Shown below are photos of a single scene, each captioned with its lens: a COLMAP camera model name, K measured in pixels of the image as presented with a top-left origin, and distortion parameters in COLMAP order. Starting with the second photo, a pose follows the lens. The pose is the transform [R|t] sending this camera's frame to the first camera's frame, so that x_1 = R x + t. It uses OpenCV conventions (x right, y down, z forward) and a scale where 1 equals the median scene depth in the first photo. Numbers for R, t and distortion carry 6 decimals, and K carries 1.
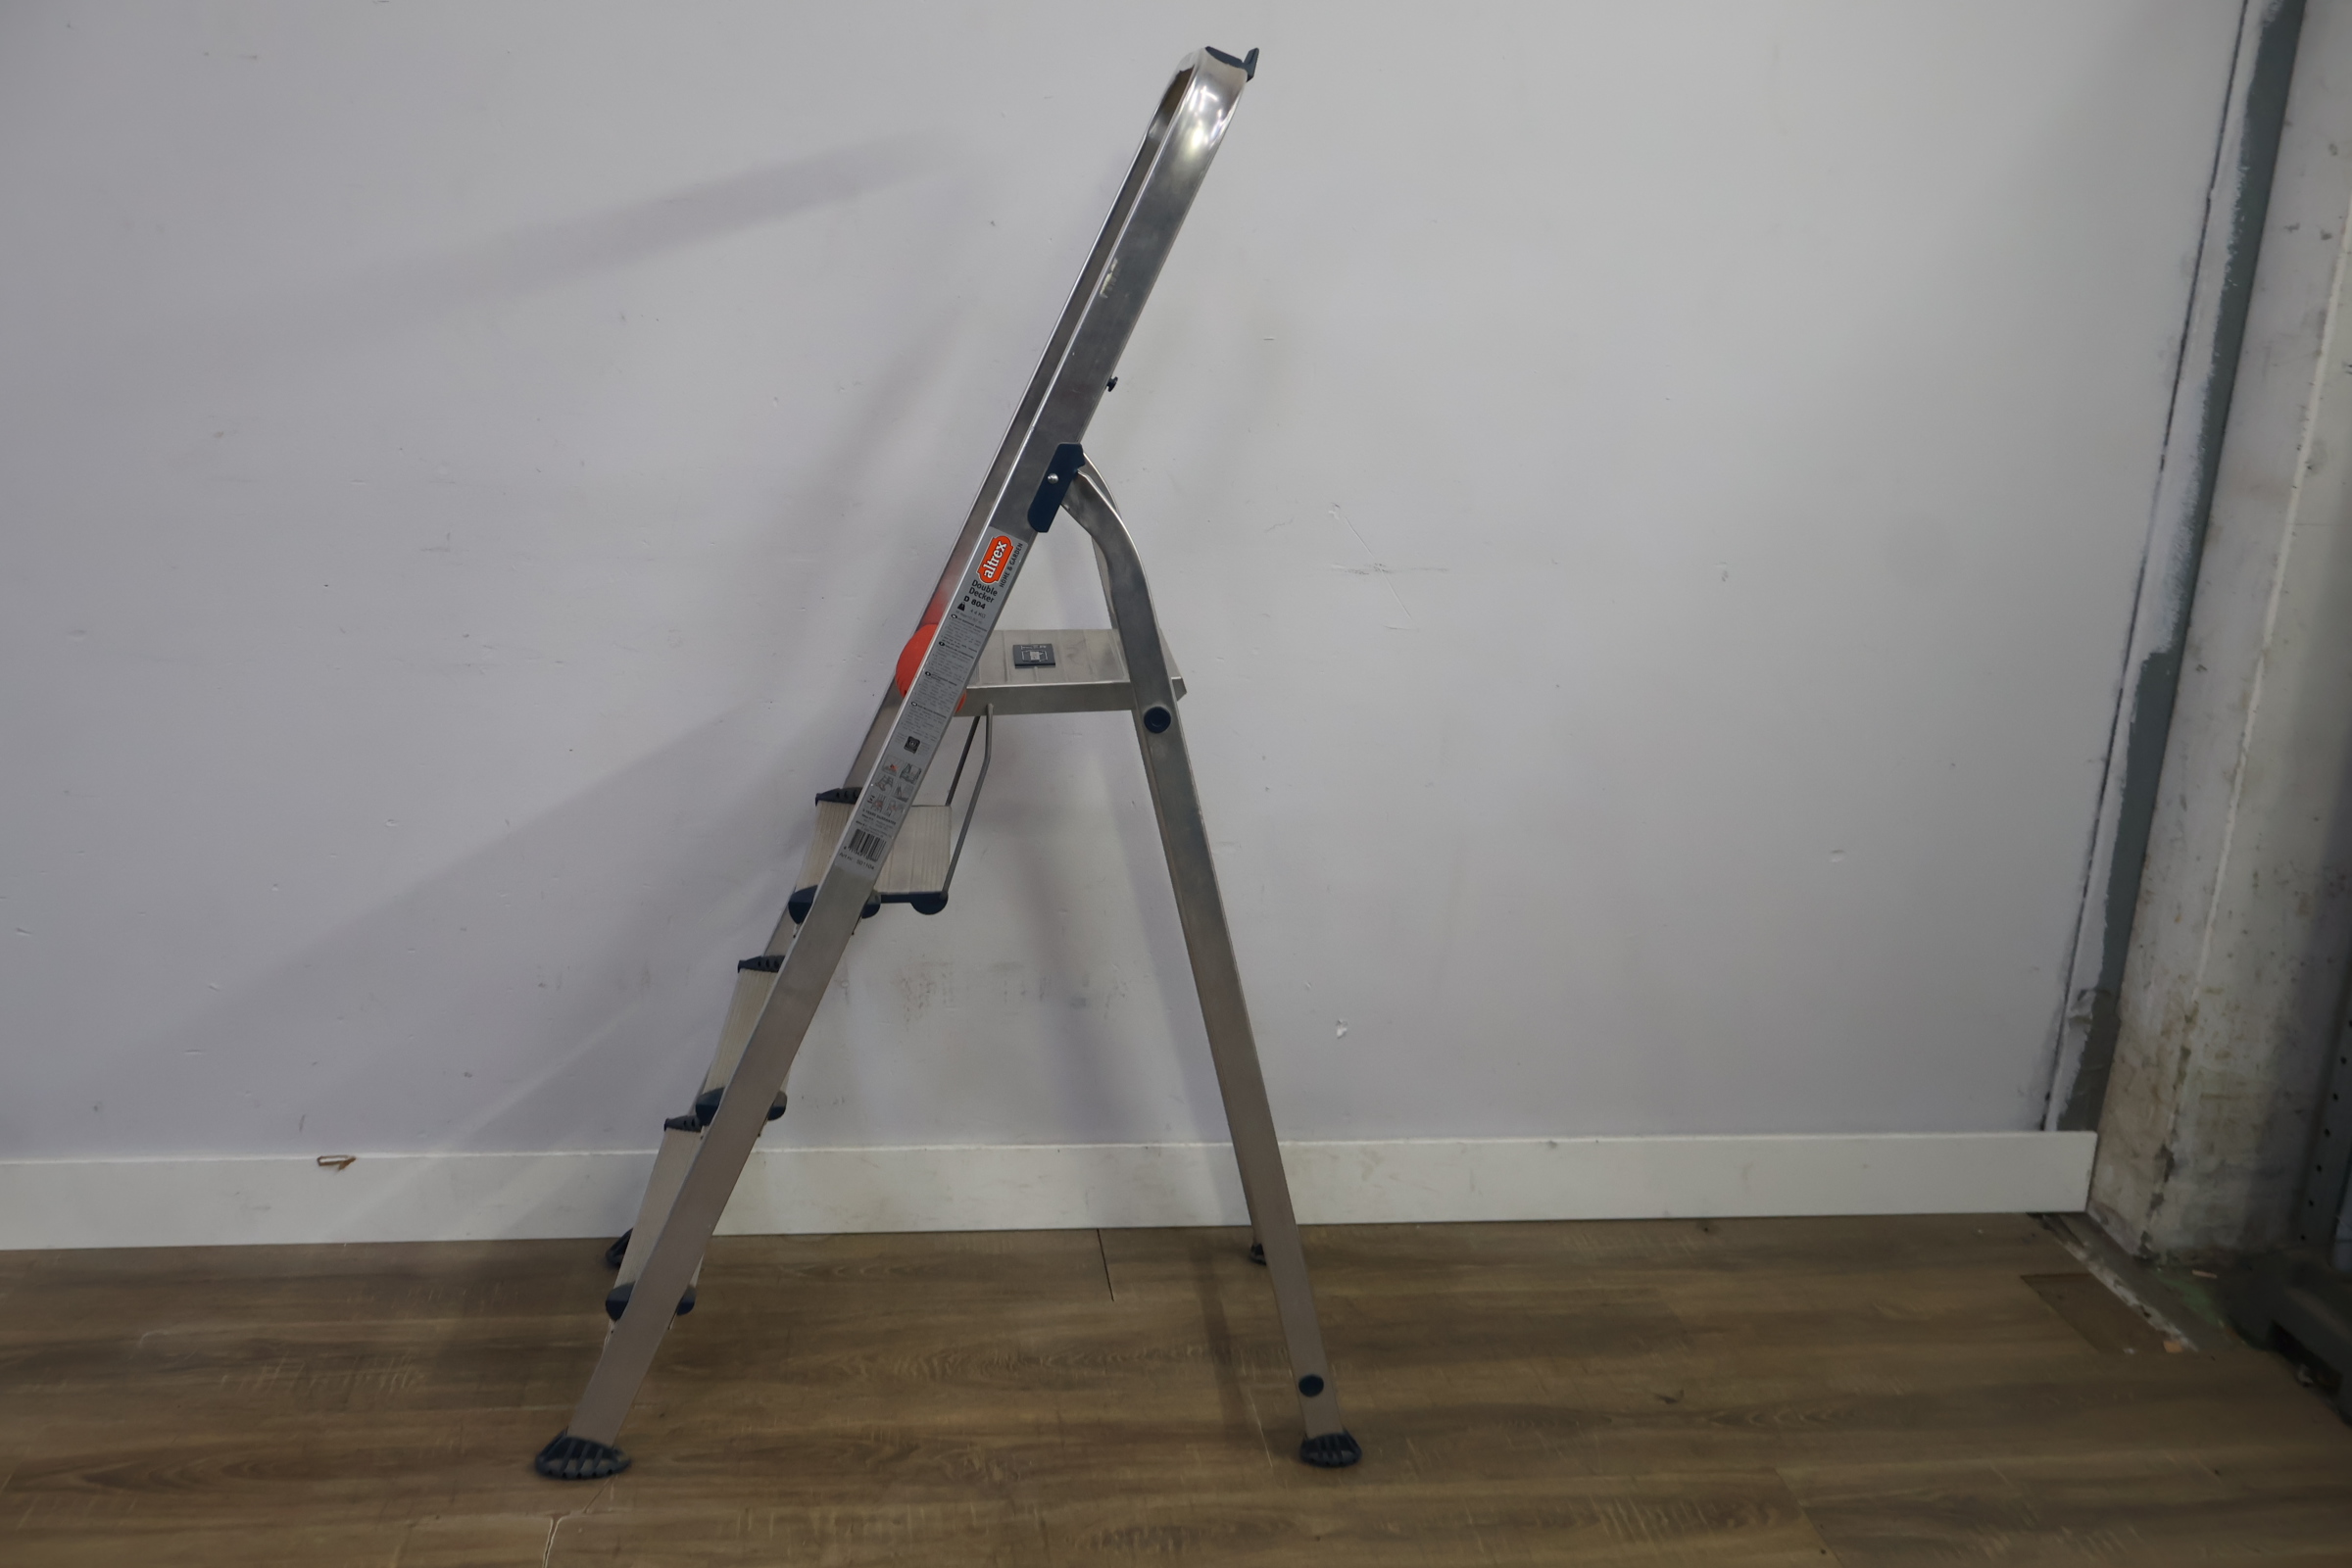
lens RADIAL K [[2183.1, 0, 1180.8], [0, 2183.1, 784.9], [0, 0, 1]] dist [0.003092, 0.009950]
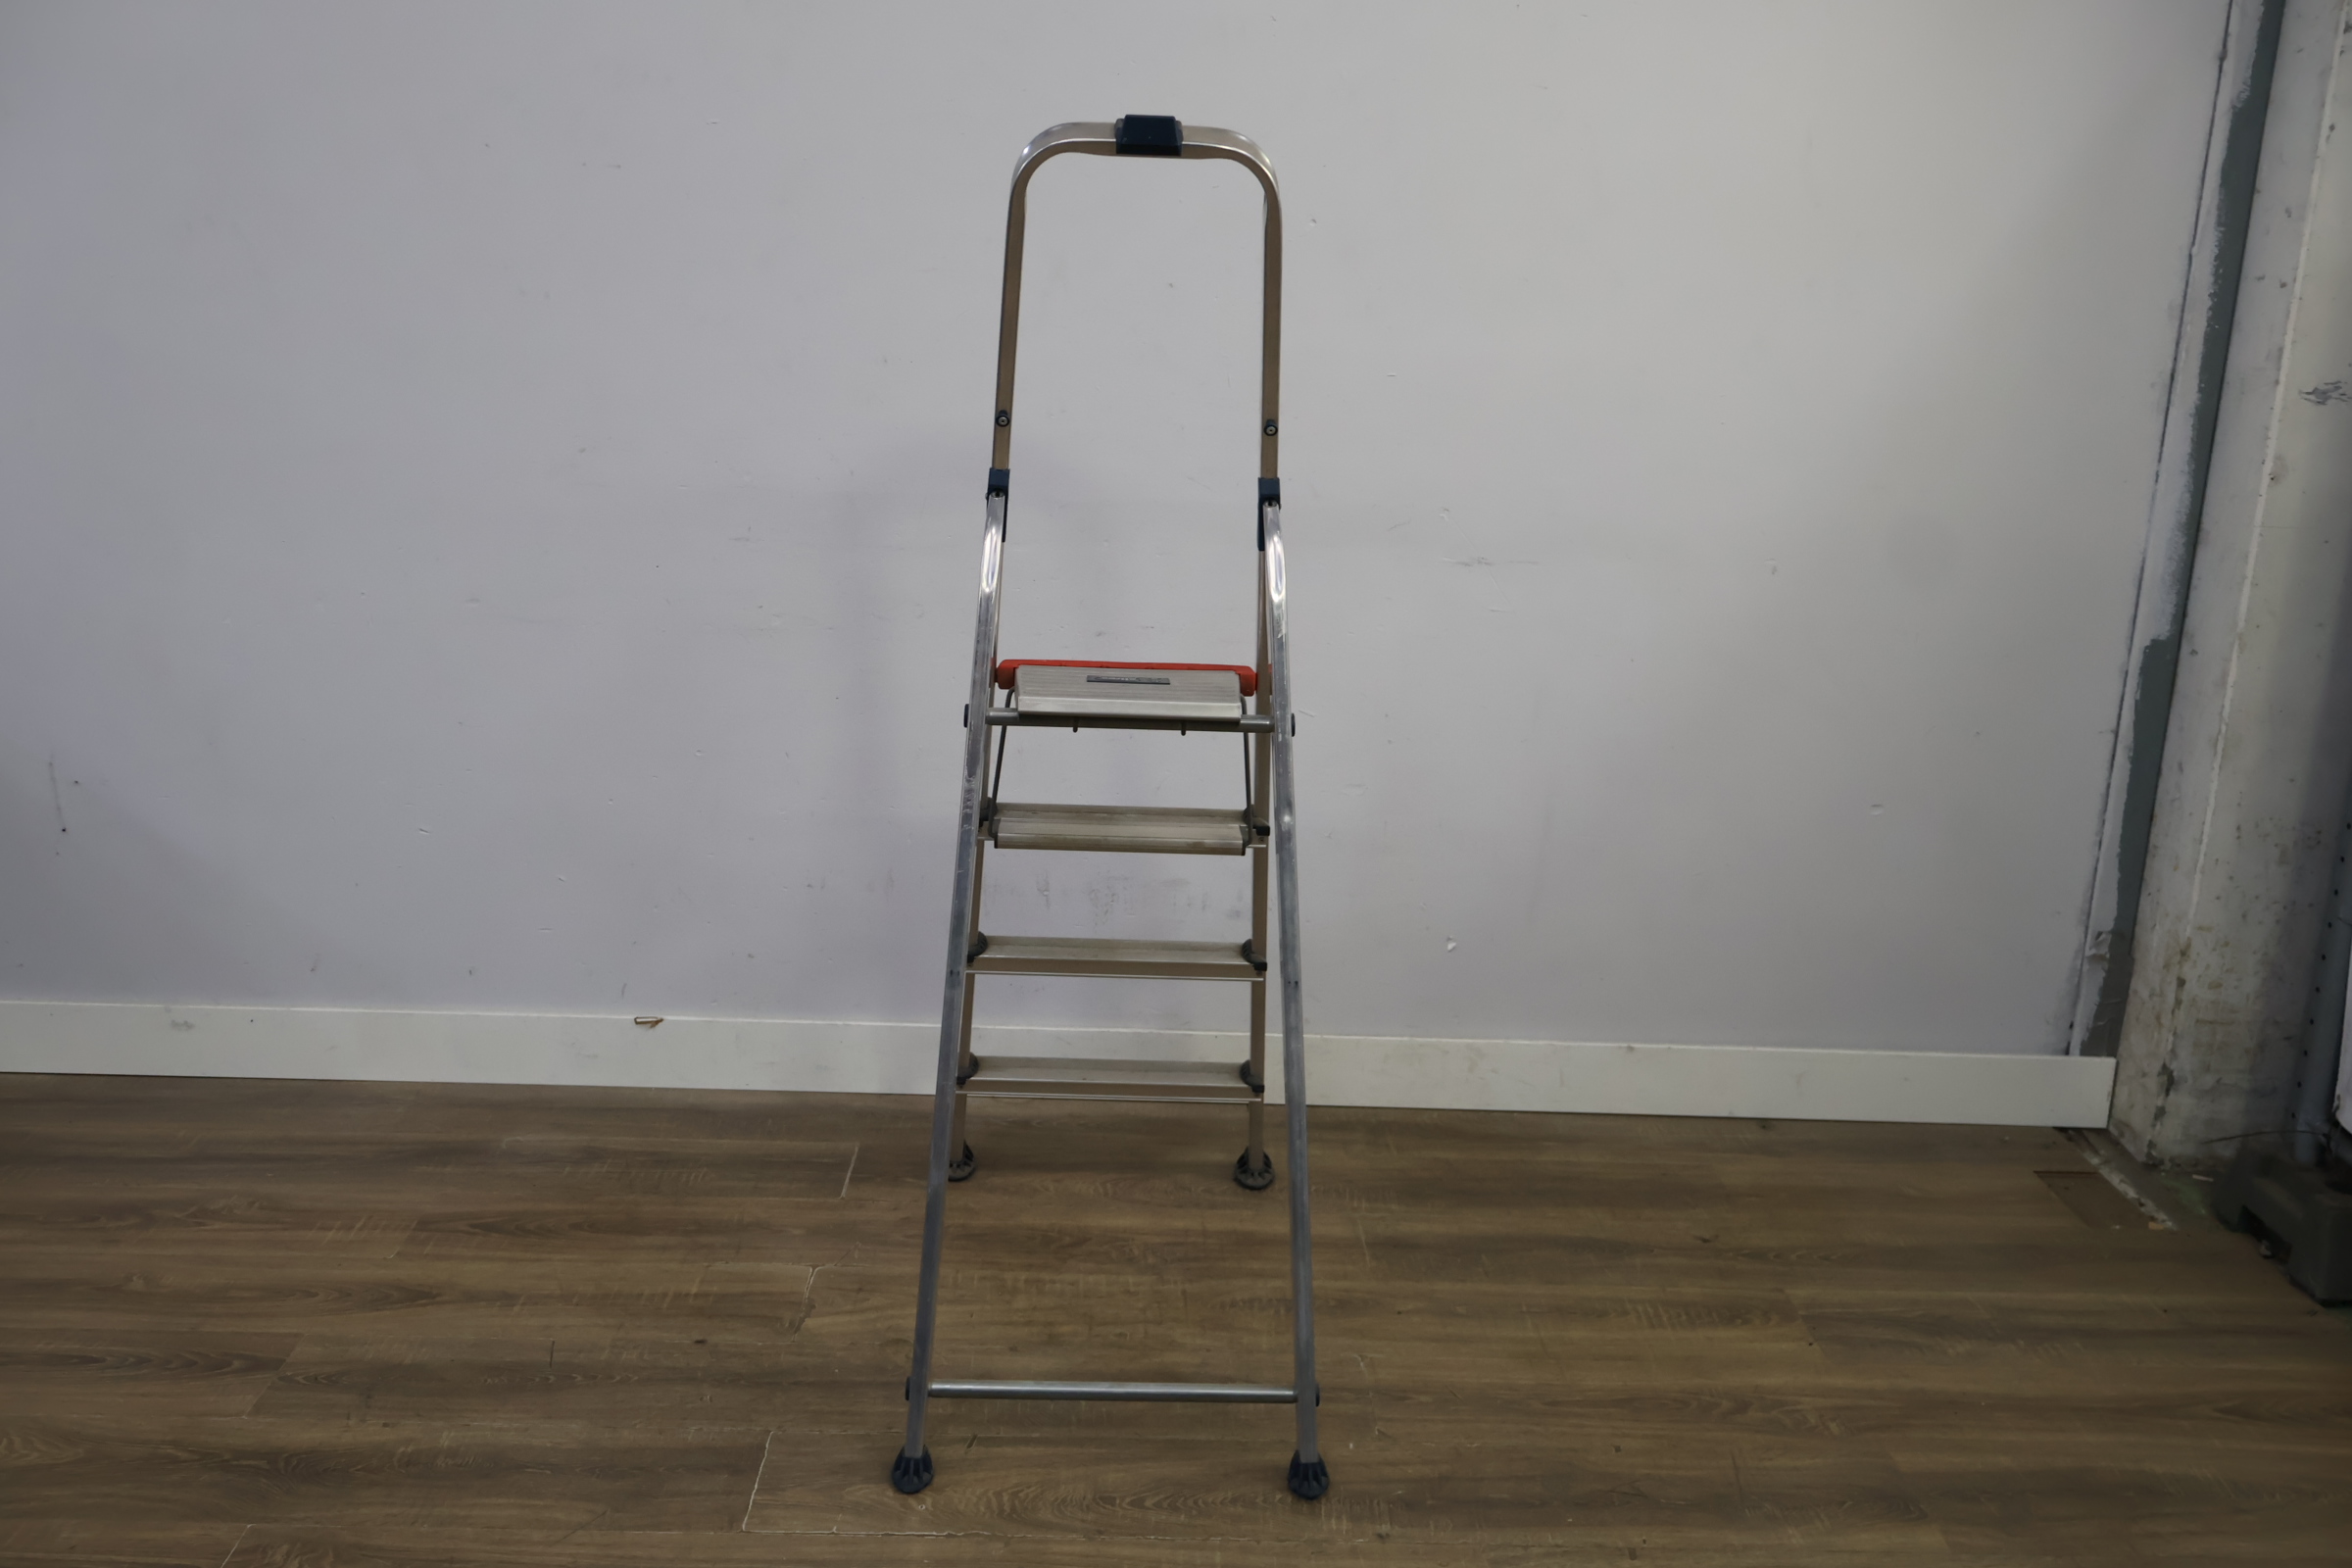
lens RADIAL K [[2239.0, 0, 1170.7], [0, 2239.0, 793.6], [0, 0, 1]] dist [0.009851, 0.006584]
pose [[0.993437, 0.016812, -0.113136, 0.061422], [-0.020083, 0.999411, -0.027839, 0.069807], [0.112602, 0.029928, 0.993189, -0.265931]]
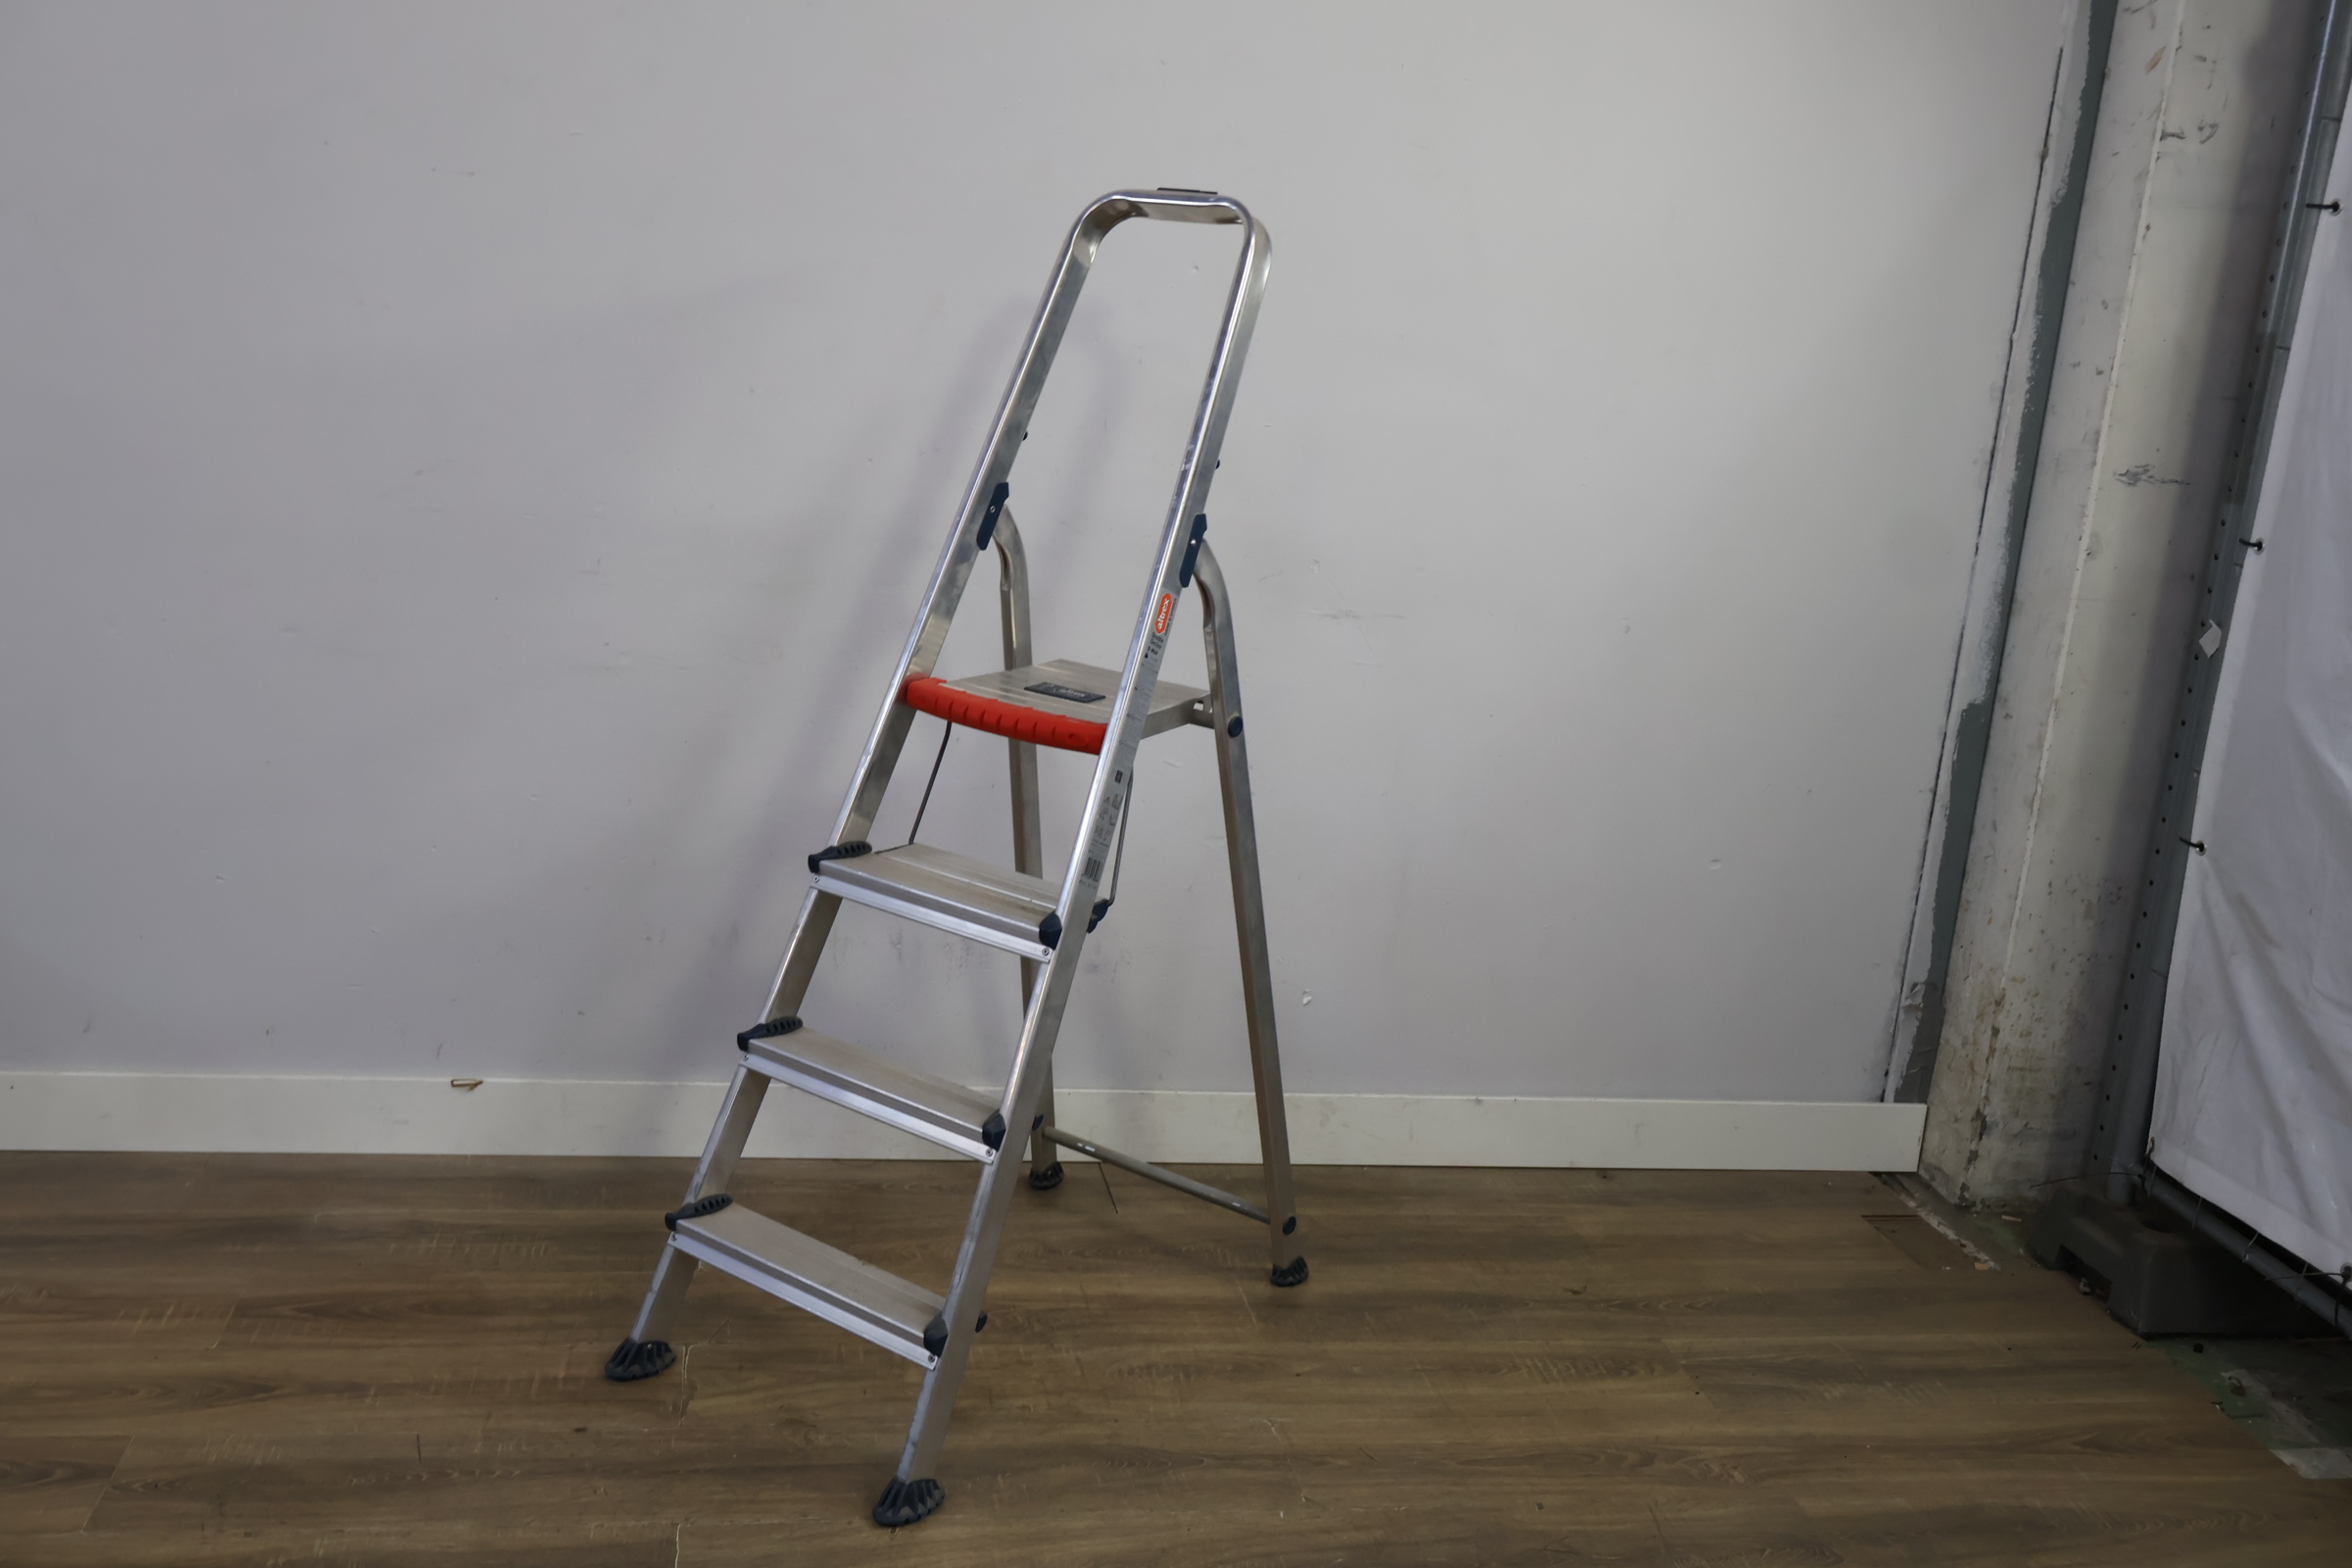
lens RADIAL K [[2264.5, 0, 1165.9], [0, 2264.5, 785.4], [0, 0, 1]] dist [-0.004300, 0.022274]
pose [[0.998413, 0.025505, 0.050203, -0.072741], [-0.022796, 0.998291, -0.053806, 0.067729], [-0.051489, 0.052577, 0.997289, -0.255620]]
